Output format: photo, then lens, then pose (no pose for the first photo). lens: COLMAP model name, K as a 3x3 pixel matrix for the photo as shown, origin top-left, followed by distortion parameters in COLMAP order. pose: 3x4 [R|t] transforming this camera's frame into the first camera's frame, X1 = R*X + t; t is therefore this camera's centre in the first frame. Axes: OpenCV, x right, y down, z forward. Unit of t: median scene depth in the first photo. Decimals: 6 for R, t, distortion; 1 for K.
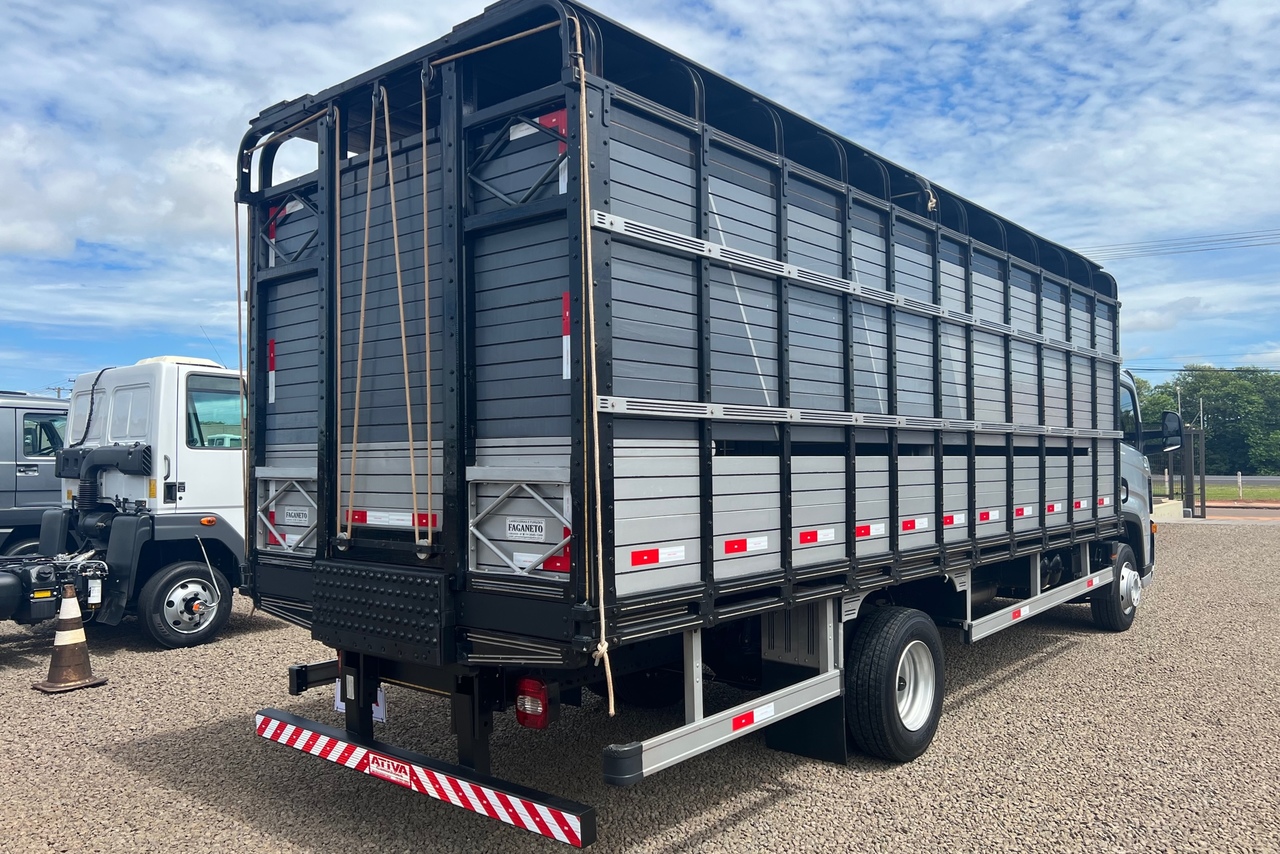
lens RADIAL K [[968.8, 0, 638.1], [0, 968.8, 434.1], [0, 0, 1]] dist [0.035359, -0.006802]
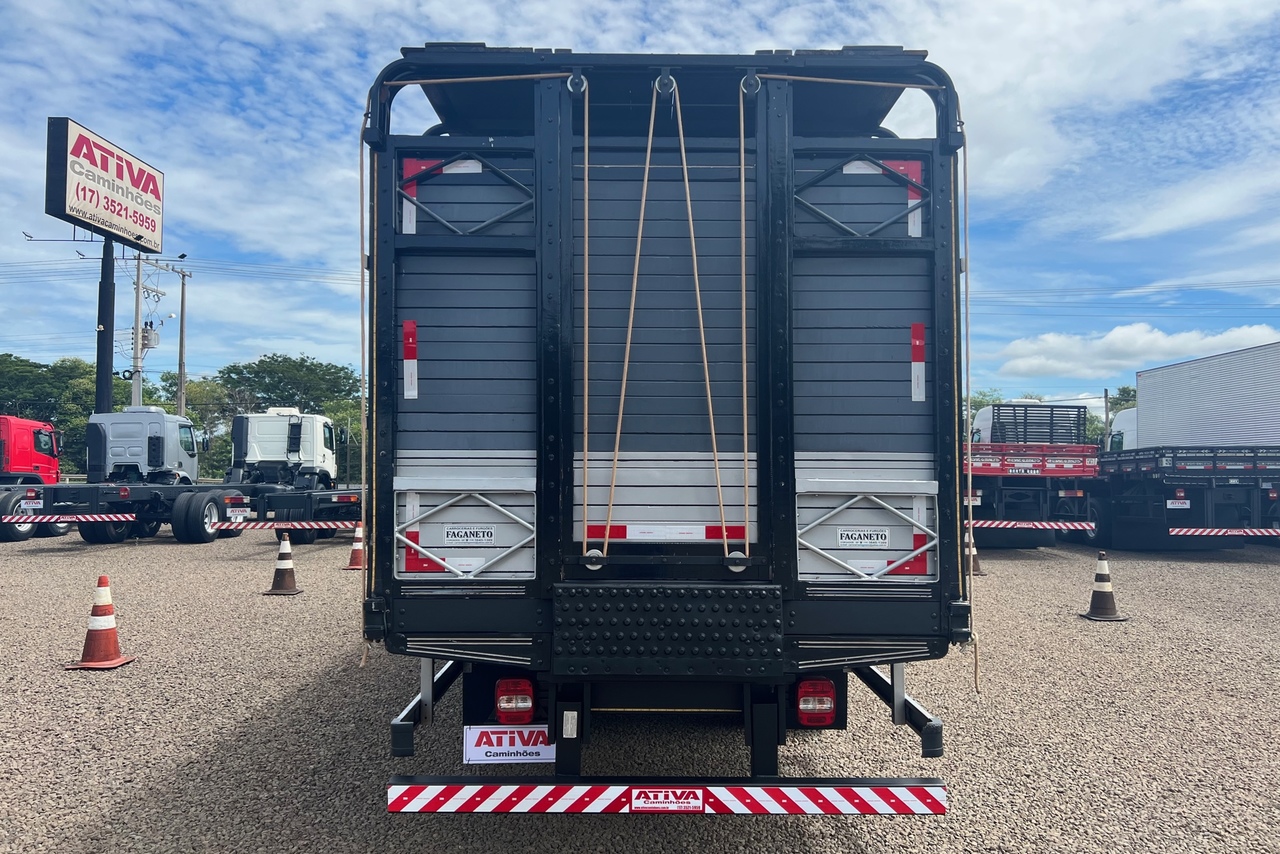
lens RADIAL K [[968.8, 0, 641.2], [0, 968.8, 429.0], [0, 0, 1]] dist [0.035359, -0.006802]
pose [[0.763681, 0.035008, 0.644644, -0.904211], [-0.027891, 0.999385, -0.021232, 0.006816], [-0.644991, -0.001765, 0.764188, 0.301880]]
